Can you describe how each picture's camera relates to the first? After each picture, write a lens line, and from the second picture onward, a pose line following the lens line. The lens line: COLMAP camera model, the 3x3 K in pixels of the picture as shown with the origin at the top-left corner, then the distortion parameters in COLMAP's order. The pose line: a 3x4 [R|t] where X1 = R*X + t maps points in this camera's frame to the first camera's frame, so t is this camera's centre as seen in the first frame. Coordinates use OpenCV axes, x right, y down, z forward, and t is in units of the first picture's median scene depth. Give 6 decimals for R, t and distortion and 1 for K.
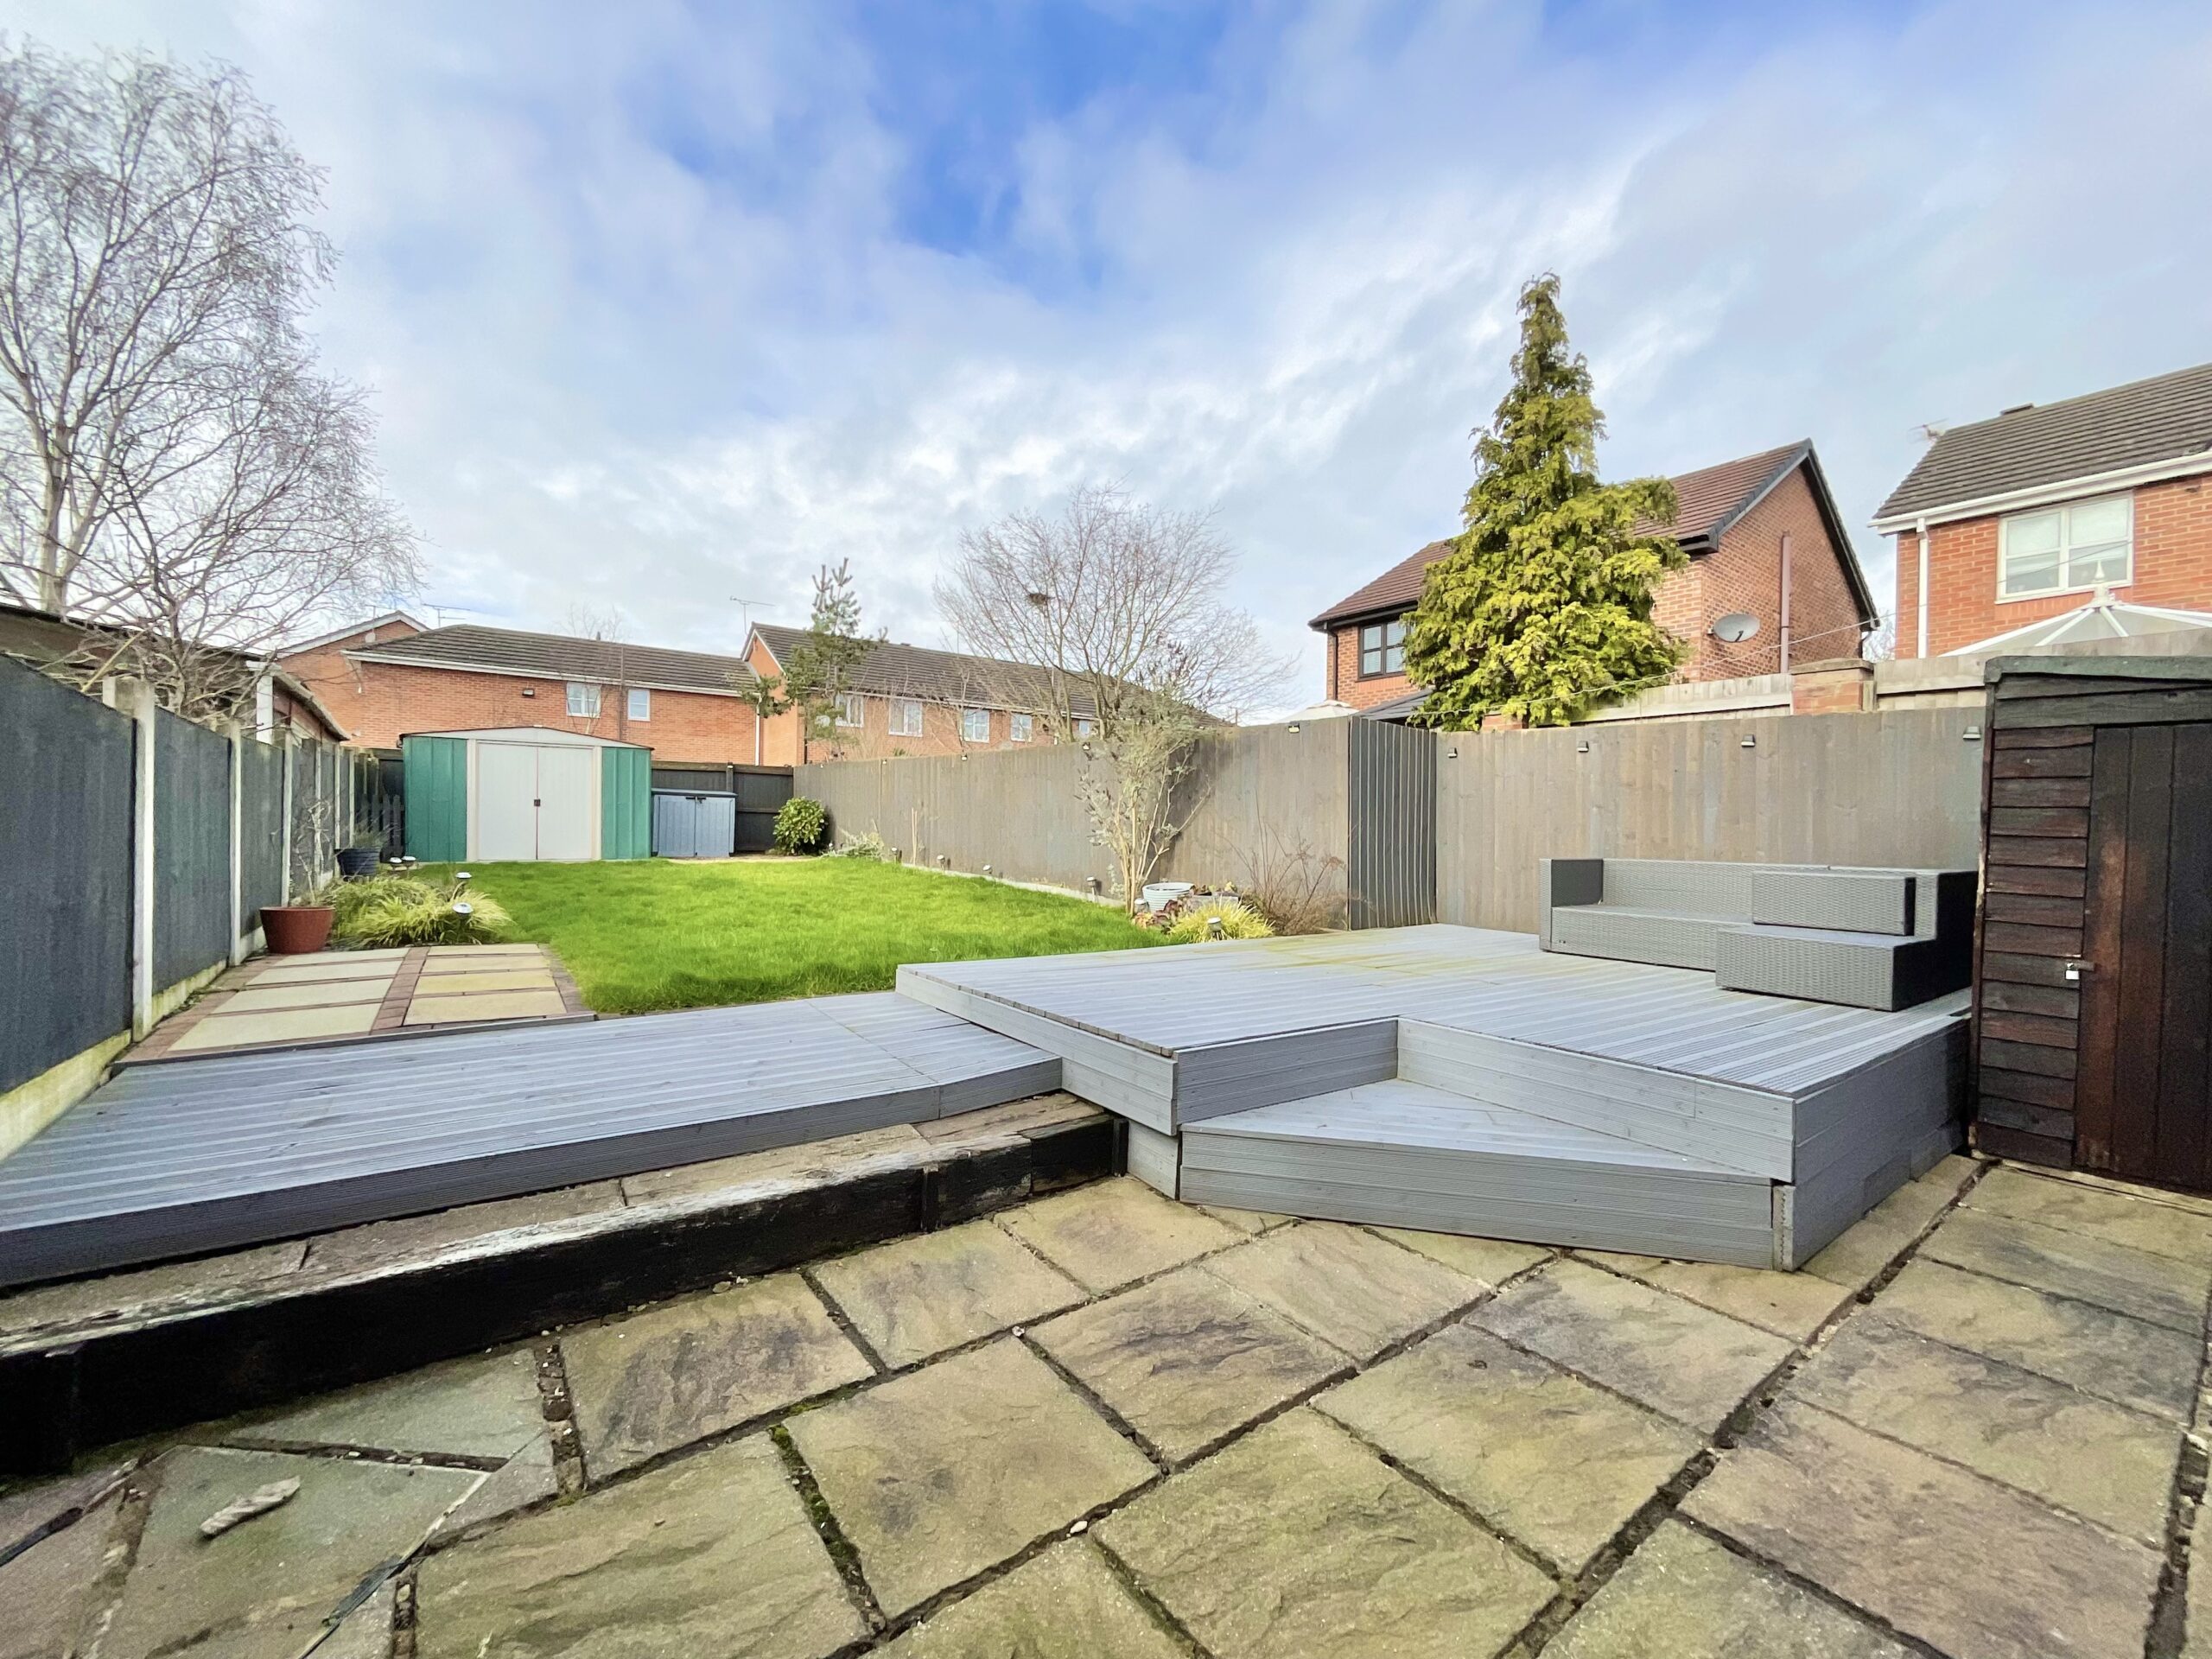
lens RADIAL K [[897.6, 0, 1106.0], [0, 897.6, 829.5], [0, 0, 1]] dist [-0.002193, -0.000039]
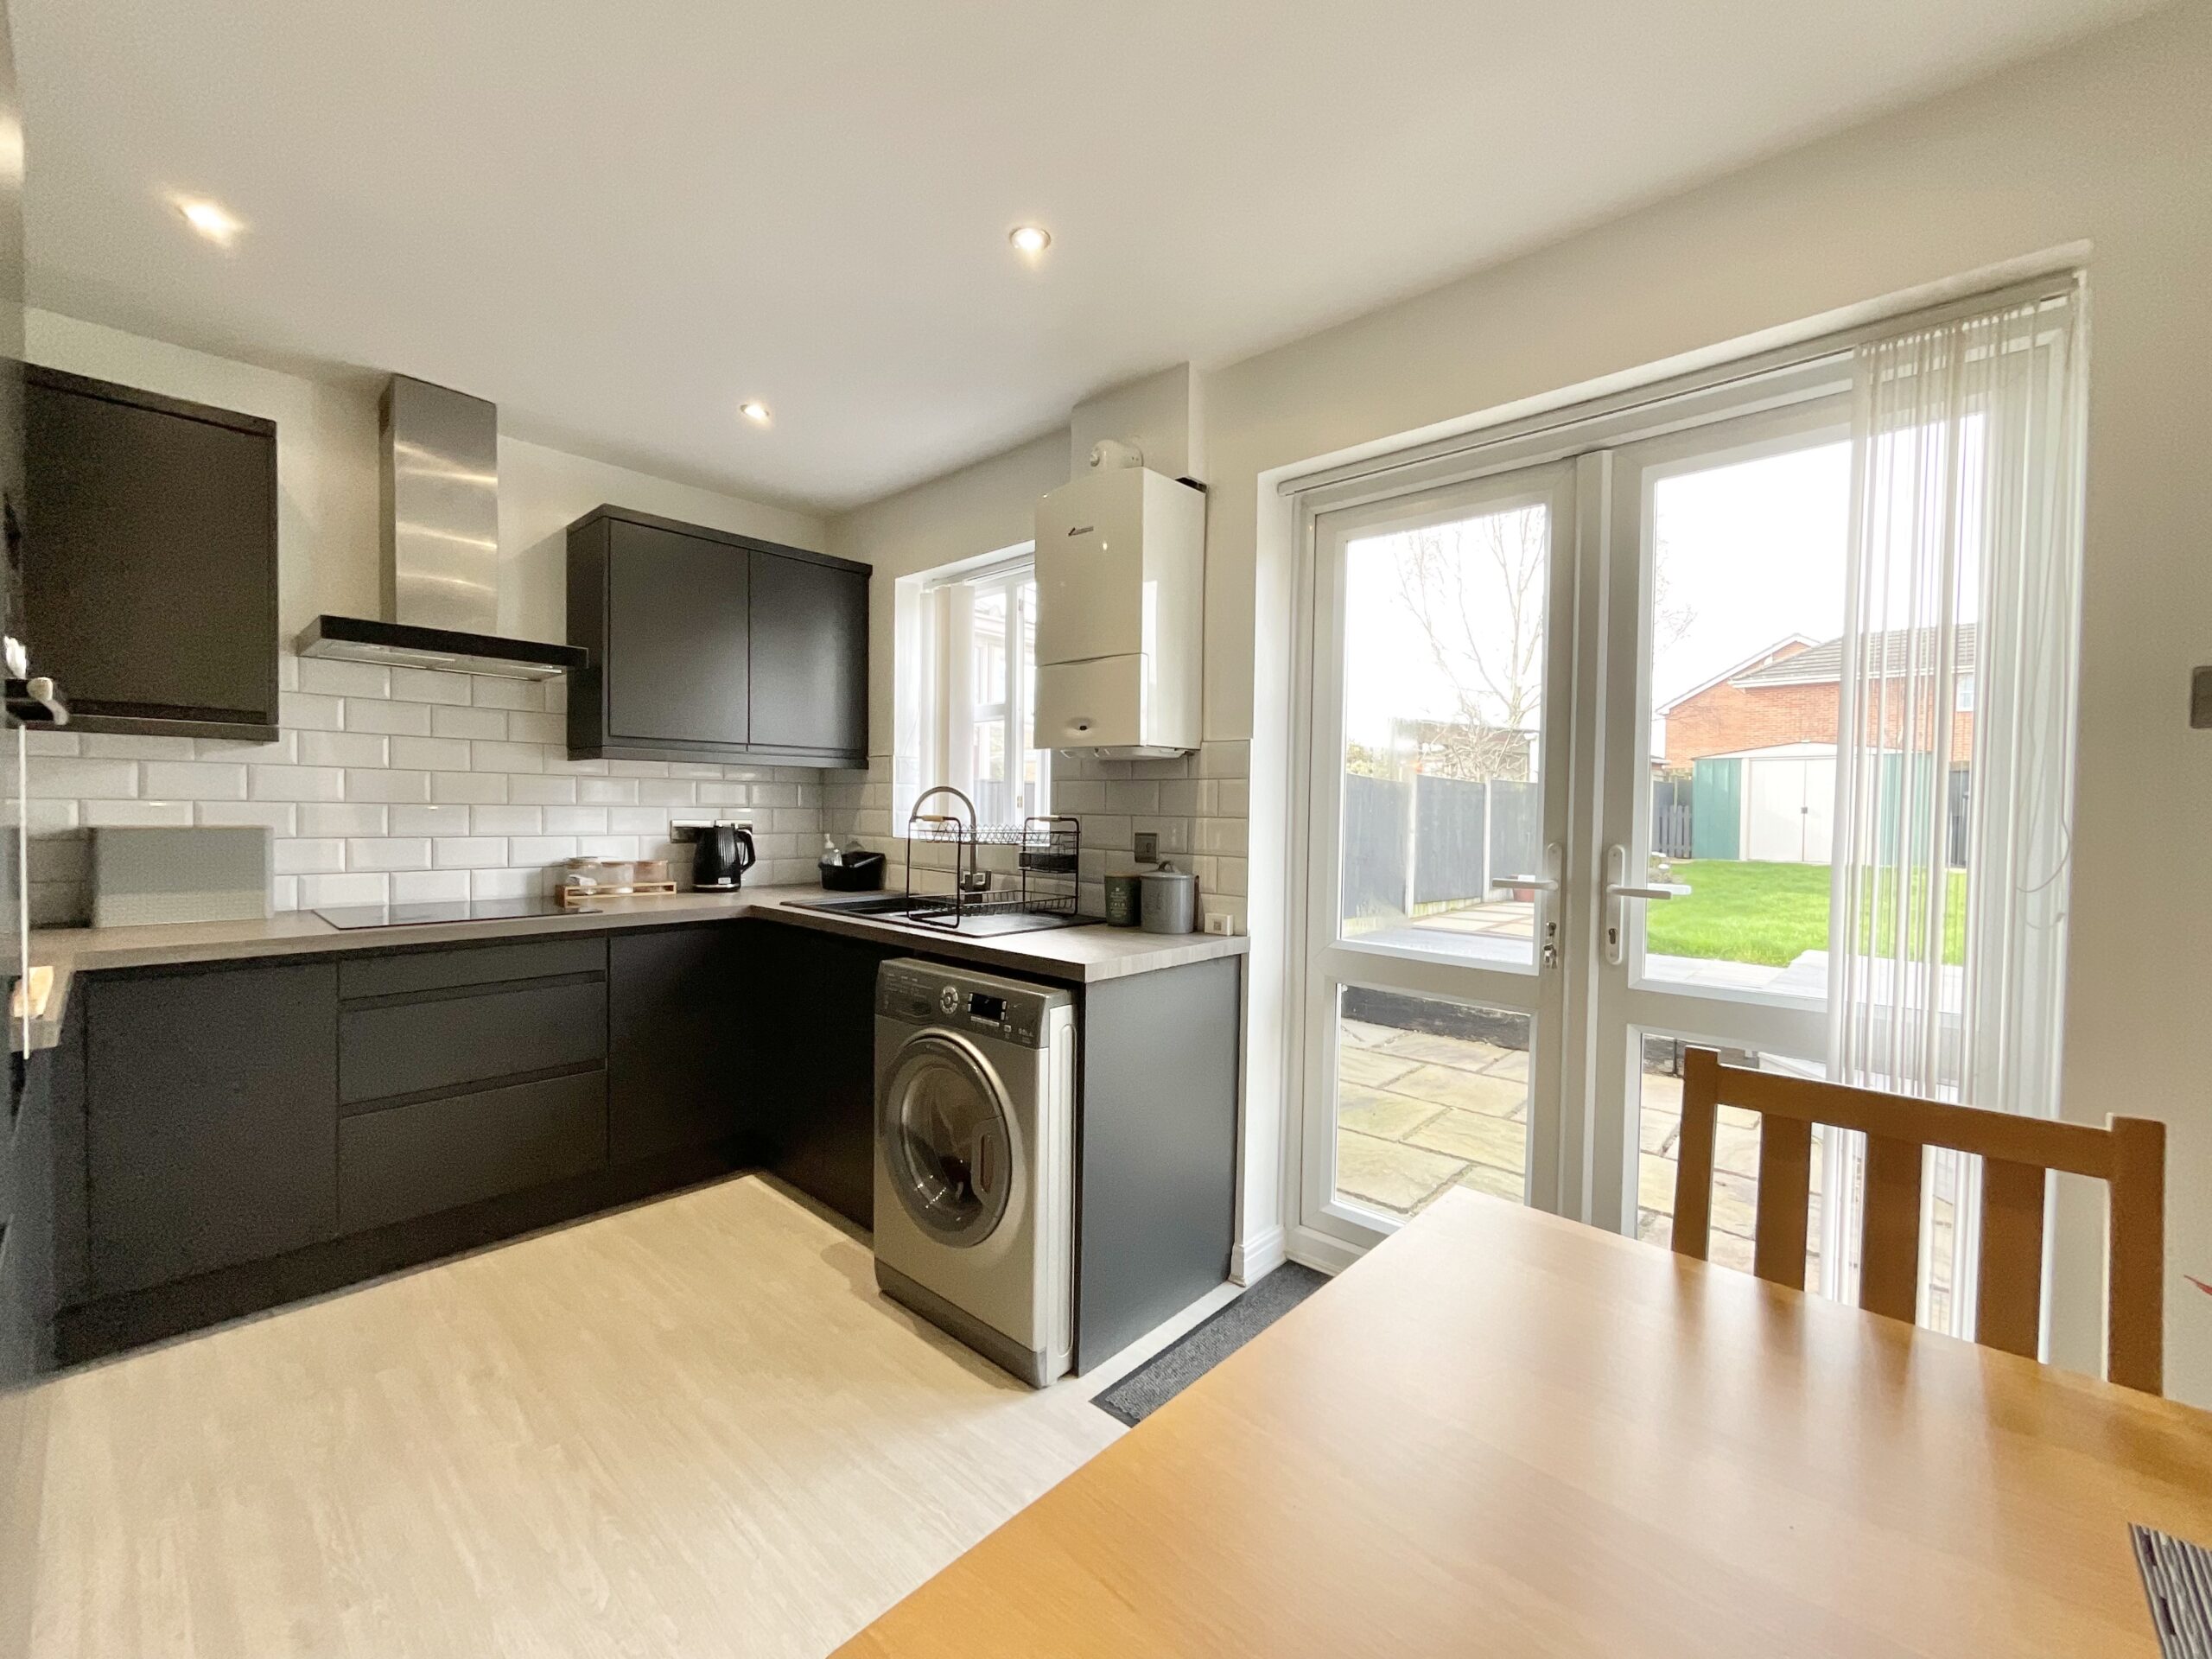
lens RADIAL K [[897.6, 0, 1106.0], [0, 897.6, 829.5], [0, 0, 1]] dist [-0.002193, -0.000039]
pose [[0.190973, 0.007777, -0.981564, 2.001161], [-0.010505, 0.999928, 0.005879, -0.023942], [0.981539, 0.009189, 0.191041, -0.418864]]
